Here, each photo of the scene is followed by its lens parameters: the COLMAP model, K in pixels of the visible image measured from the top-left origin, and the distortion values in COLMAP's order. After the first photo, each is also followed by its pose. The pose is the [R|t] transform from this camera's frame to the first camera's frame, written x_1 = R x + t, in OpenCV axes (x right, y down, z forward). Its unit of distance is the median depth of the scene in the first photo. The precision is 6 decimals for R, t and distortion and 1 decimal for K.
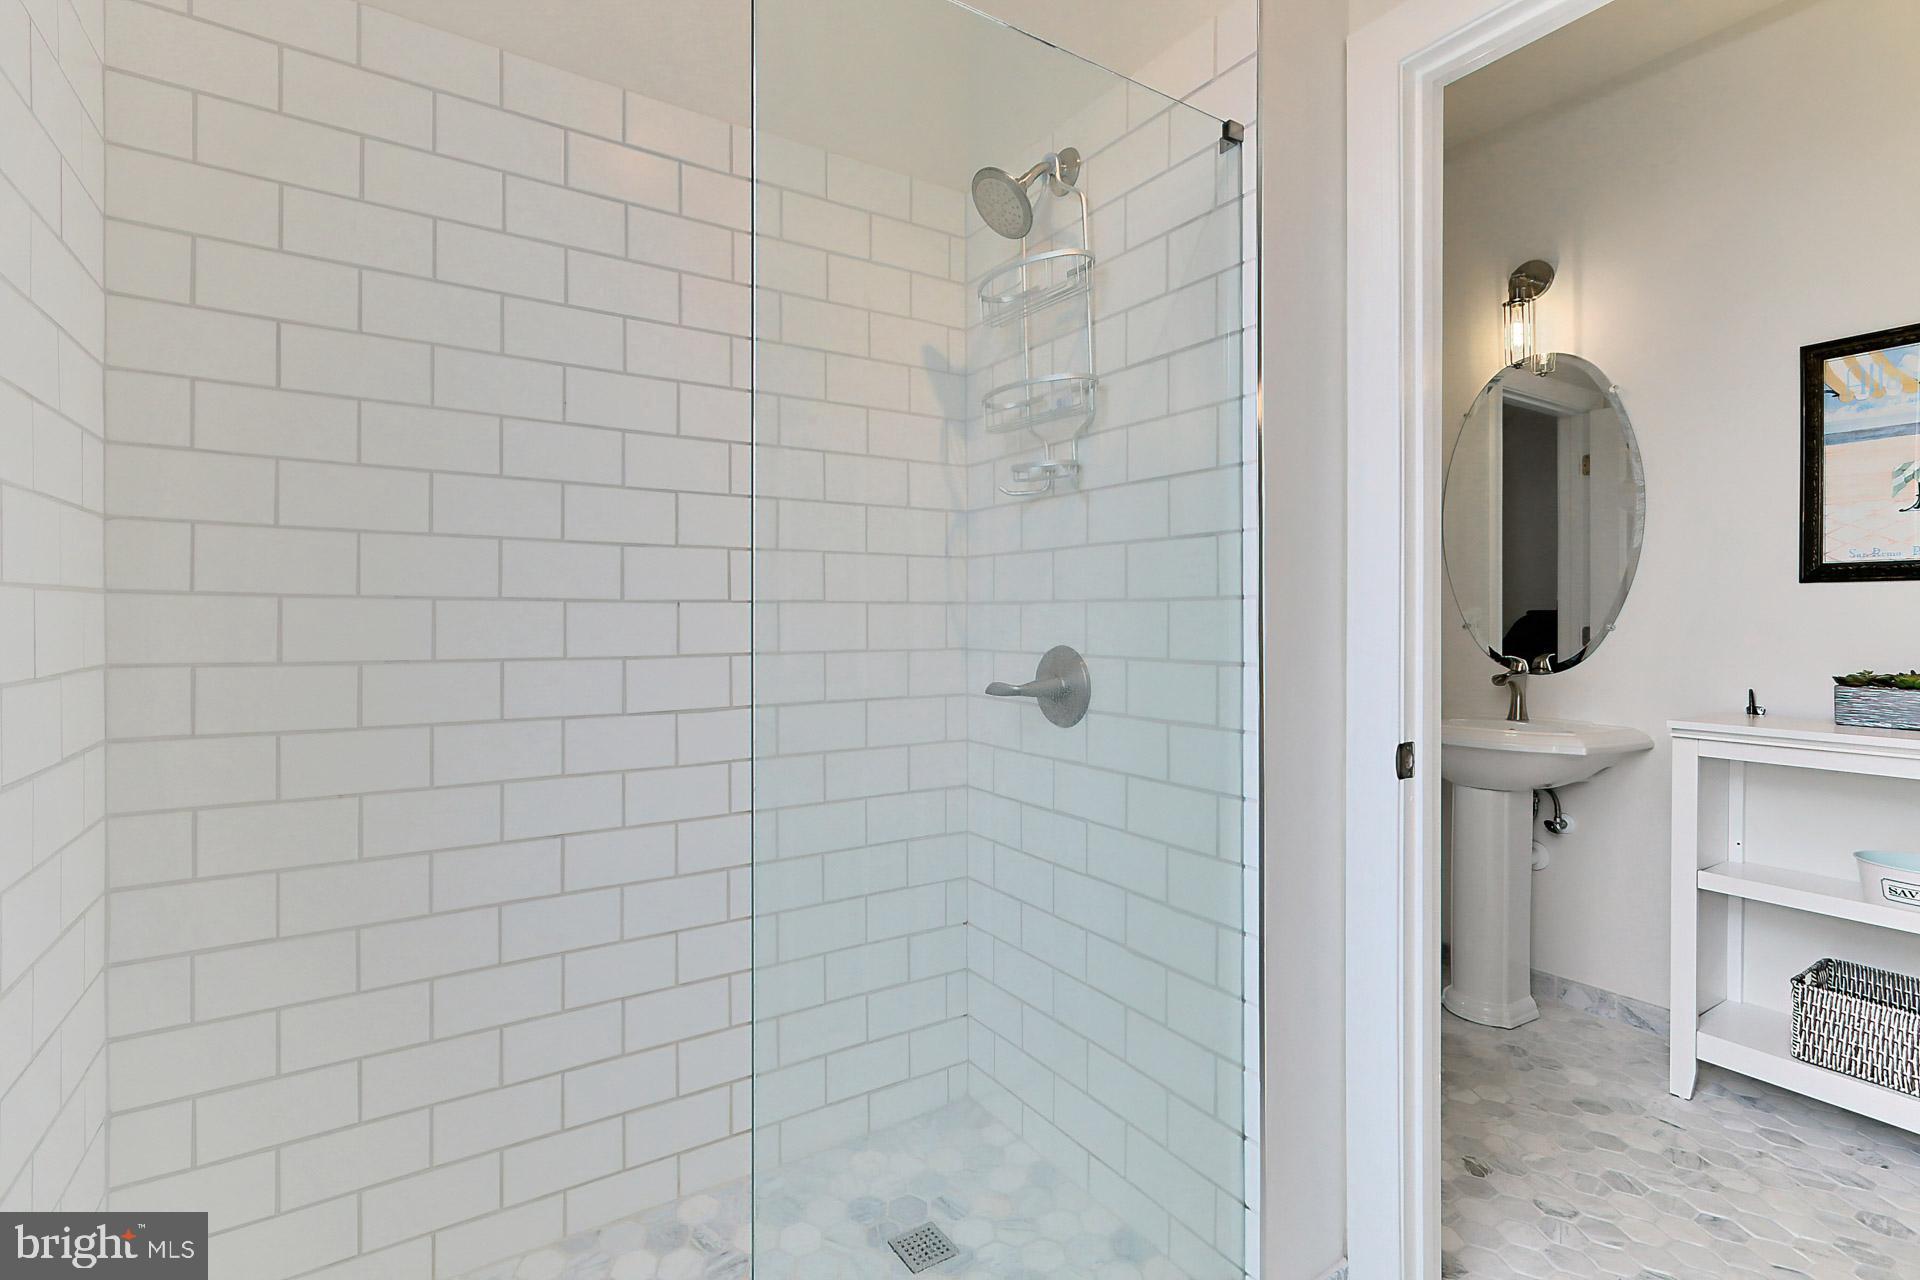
lens RADIAL K [[886.0, 0, 957.9], [0, 886.0, 630.0], [0, 0, 1]] dist [-0.000750, 0.002156]
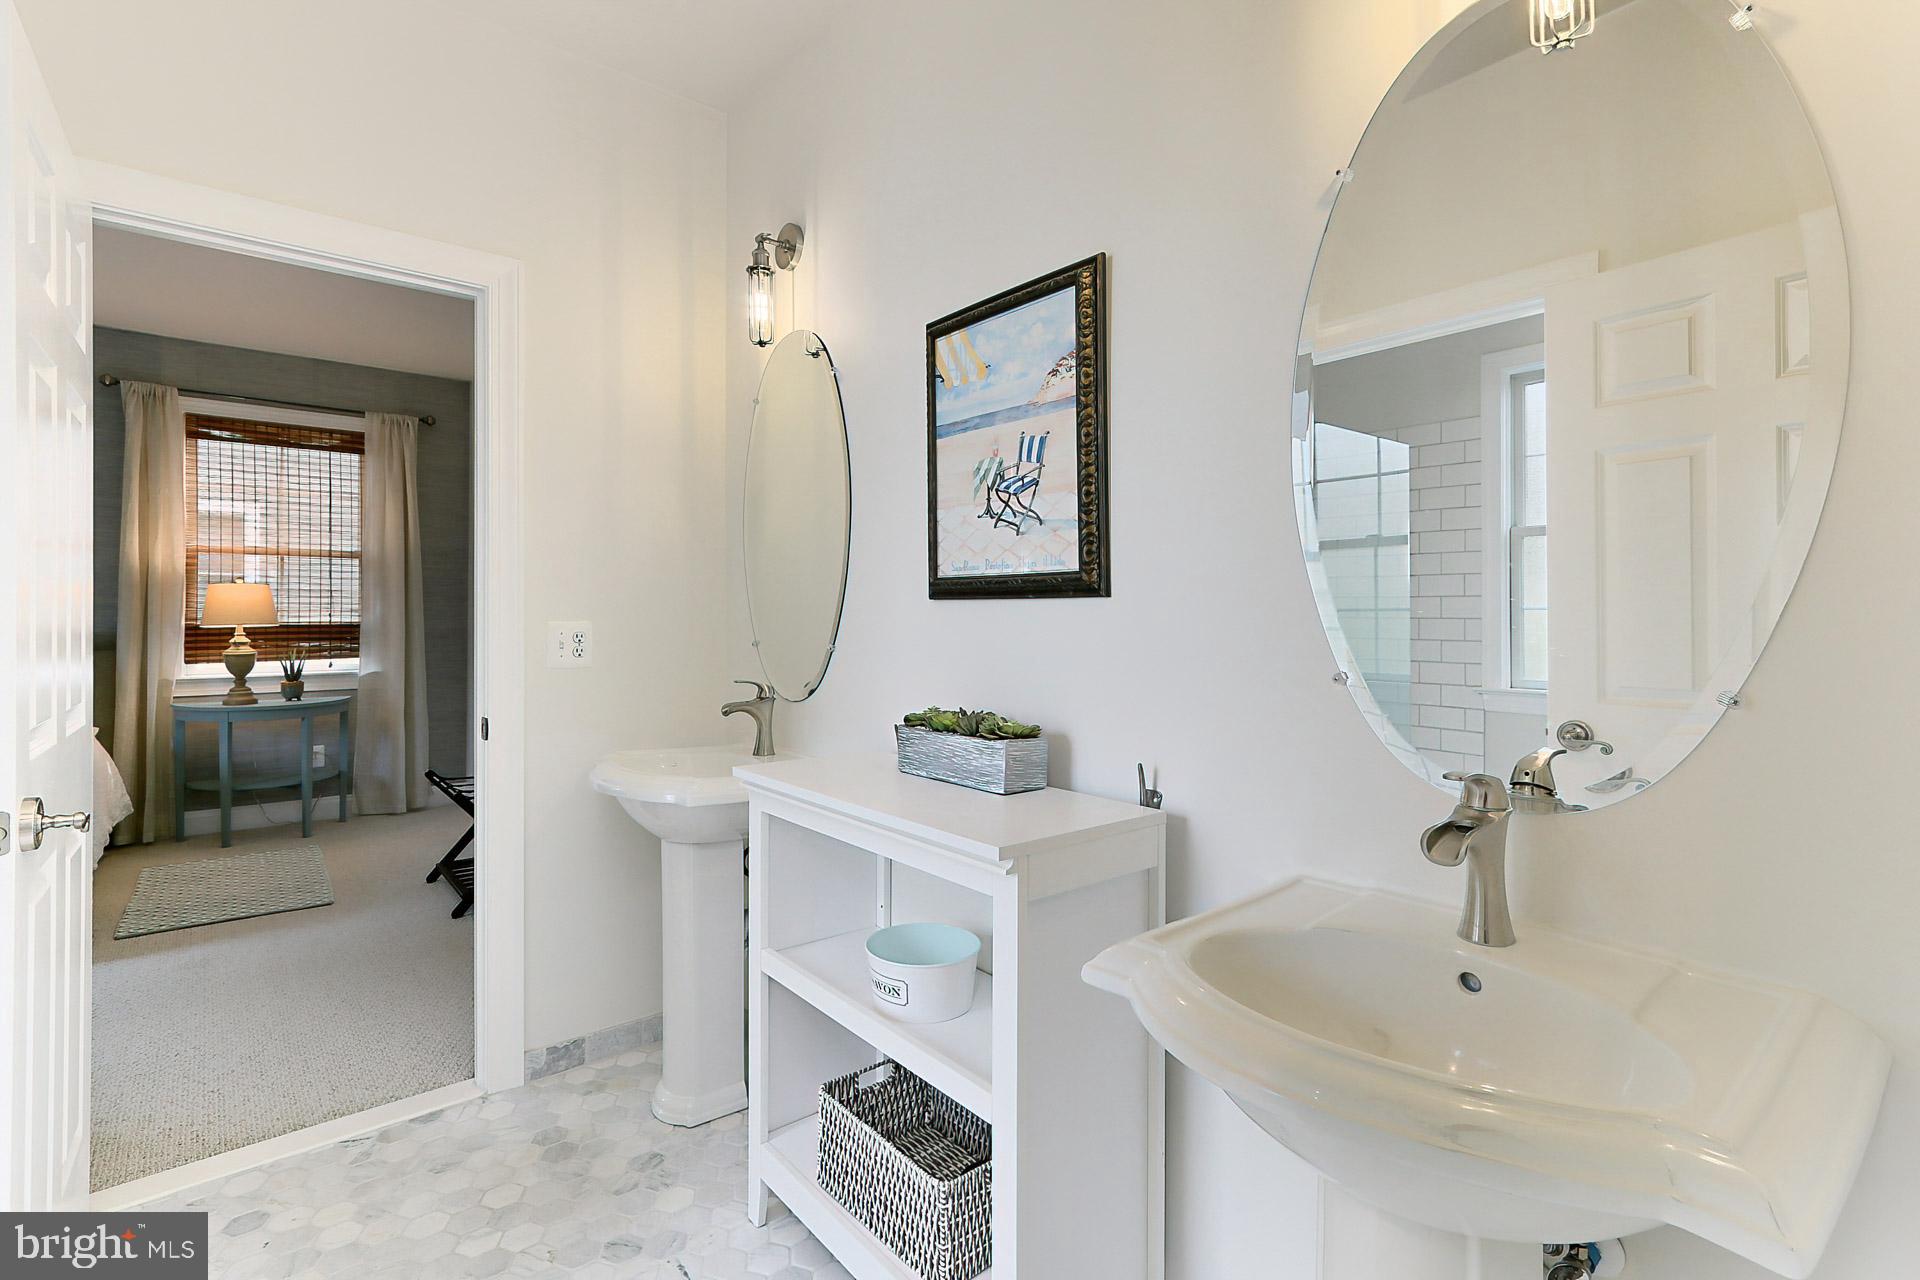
lens RADIAL K [[886.0, 0, 953.8], [0, 886.0, 621.7], [0, 0, 1]] dist [-0.000750, 0.002156]
pose [[0.993684, -0.003073, 0.112169, 0.904685], [0.003563, 0.999985, -0.004166, -0.029690], [-0.112154, 0.004539, 0.993680, 0.155845]]
